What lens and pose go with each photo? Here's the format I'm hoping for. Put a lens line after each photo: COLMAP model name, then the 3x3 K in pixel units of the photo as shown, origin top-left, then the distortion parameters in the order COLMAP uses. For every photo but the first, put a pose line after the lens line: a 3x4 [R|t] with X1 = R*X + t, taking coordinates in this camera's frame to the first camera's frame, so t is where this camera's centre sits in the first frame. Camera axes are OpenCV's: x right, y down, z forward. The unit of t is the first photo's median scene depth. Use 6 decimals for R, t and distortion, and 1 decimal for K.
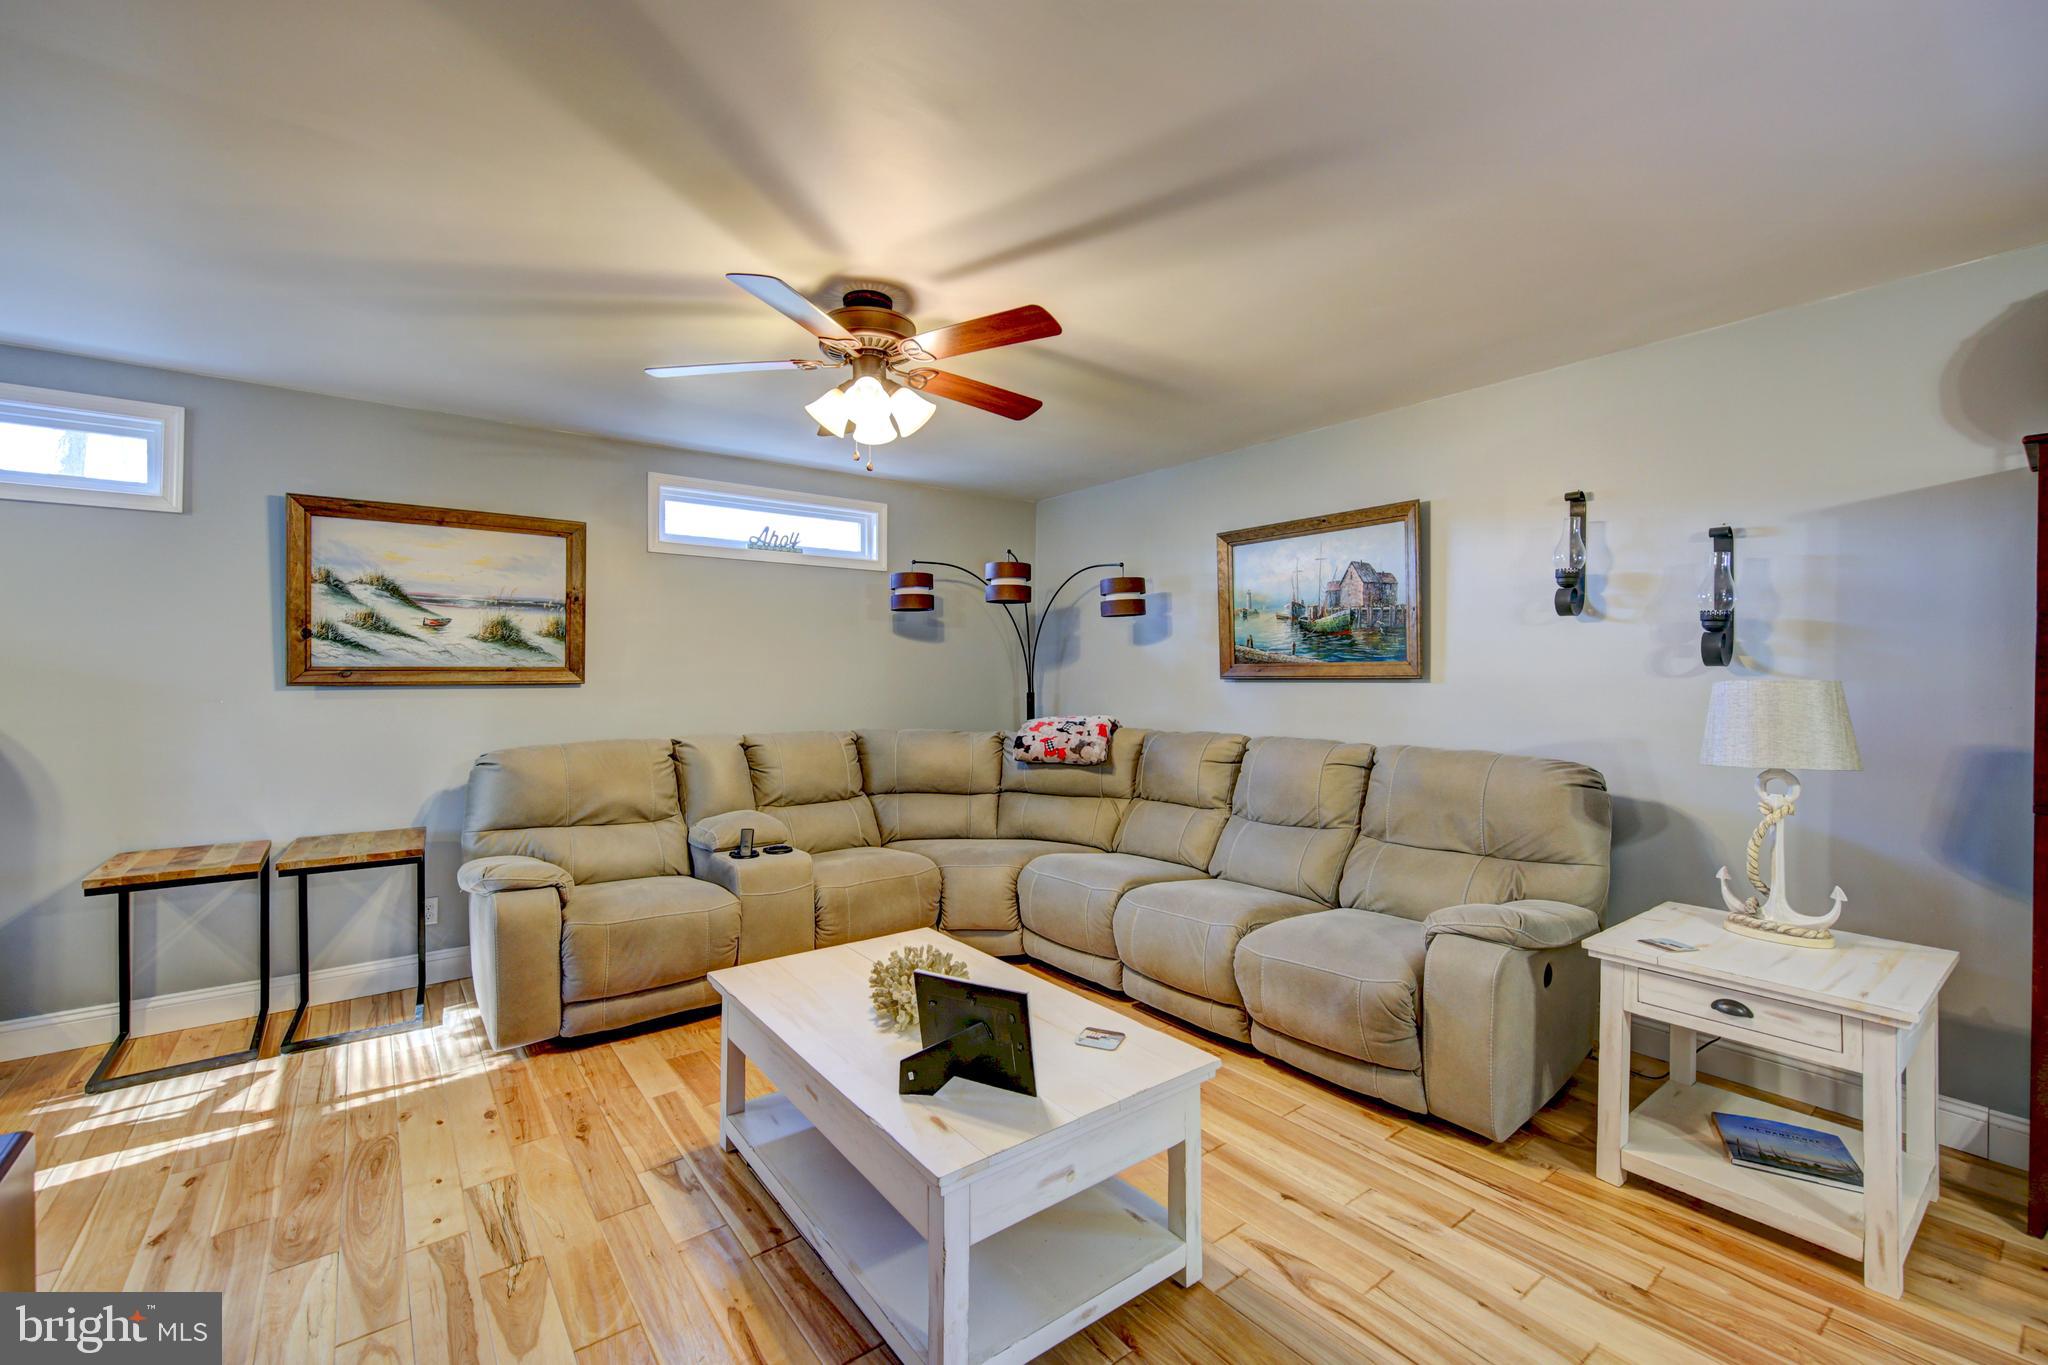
lens RADIAL K [[843.4, 0, 1034.1], [0, 843.4, 674.5], [0, 0, 1]] dist [0.010690, -0.005488]
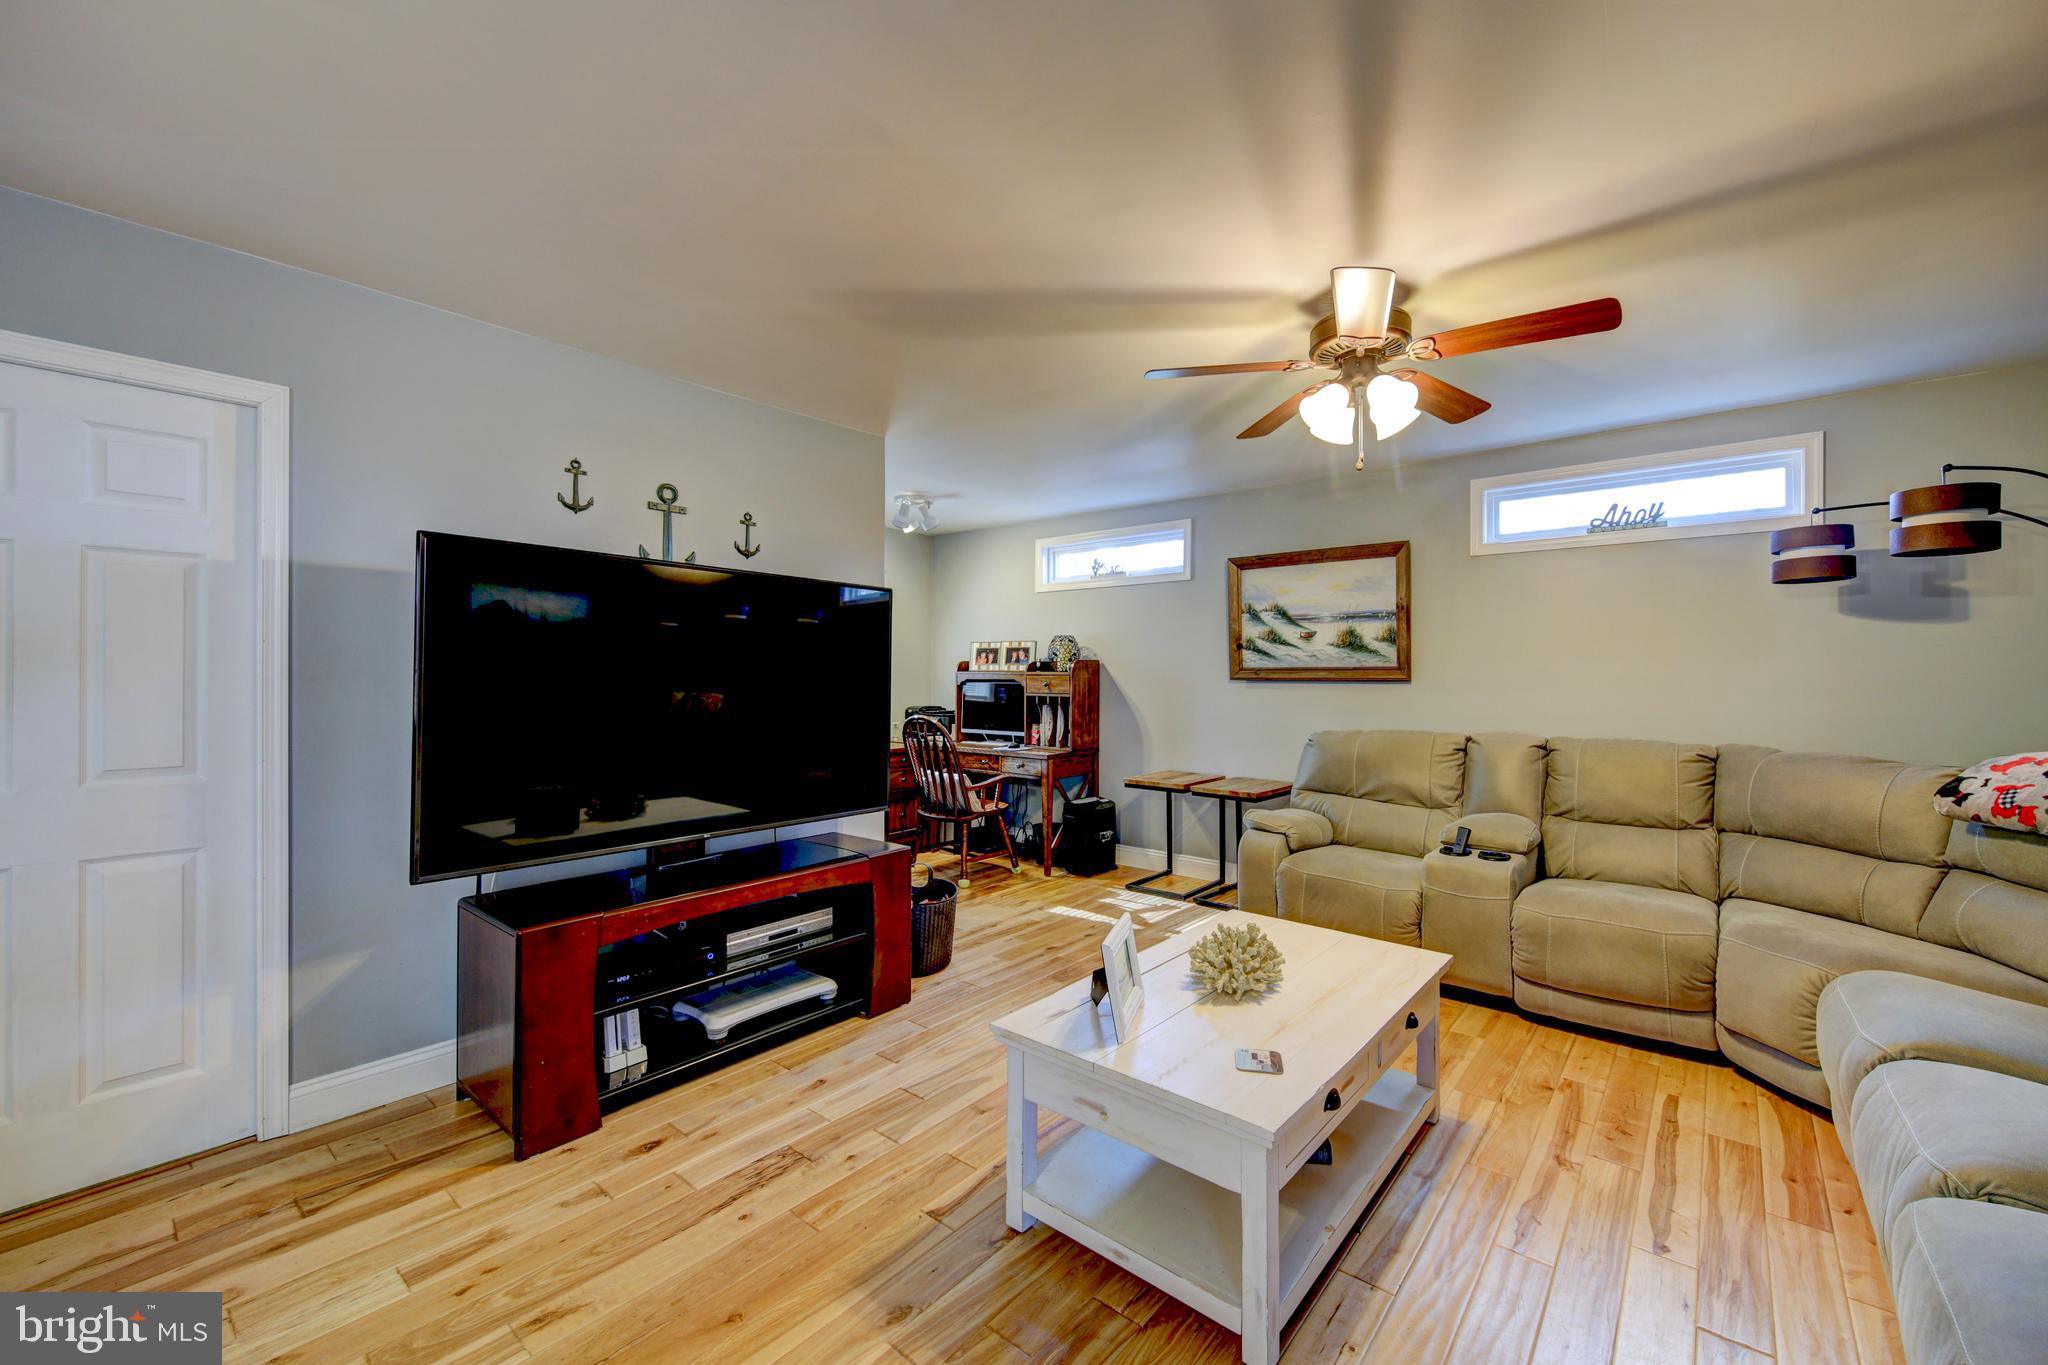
lens RADIAL K [[801.6, 0, 1030.6], [0, 801.6, 679.9], [0, 0, 1]] dist [-0.000894, -0.000315]
pose [[0.216064, 0.008269, -0.976344, 0.456425], [0.000230, 0.999964, 0.008520, 0.000131], [0.976379, -0.002066, 0.216054, 0.284256]]
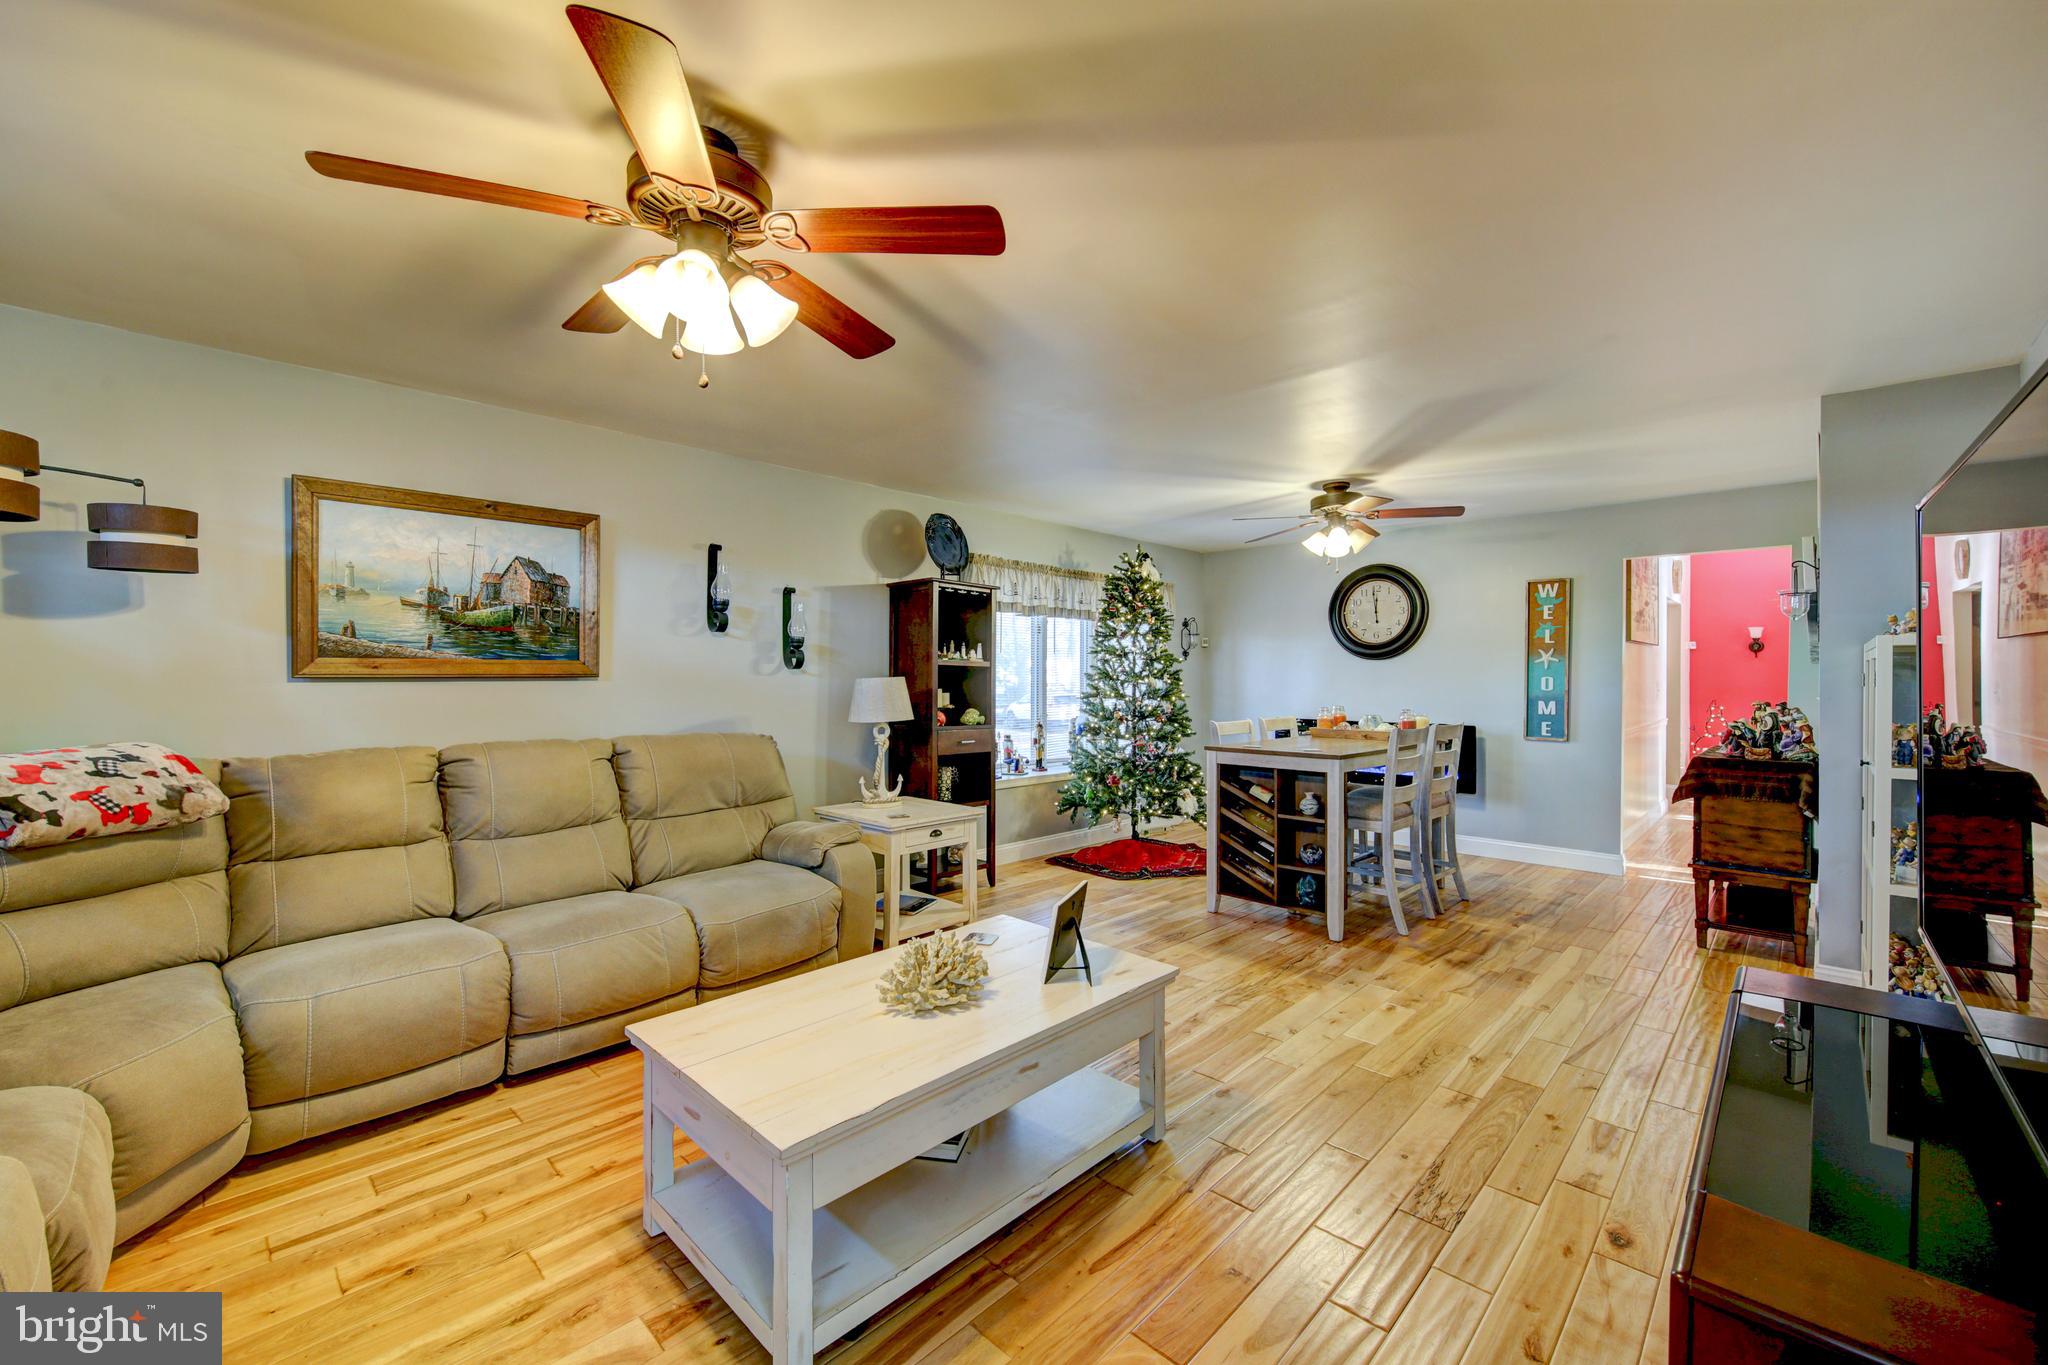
lens RADIAL K [[806.2, 0, 989.6], [0, 806.2, 686.7], [0, 0, 1]] dist [0.000834, 0.000119]
pose [[-0.104045, -0.012603, 0.994493, -0.622104], [-0.002772, 0.999919, 0.012382, 0.003122], [-0.994569, -0.001468, -0.104071, 0.573952]]
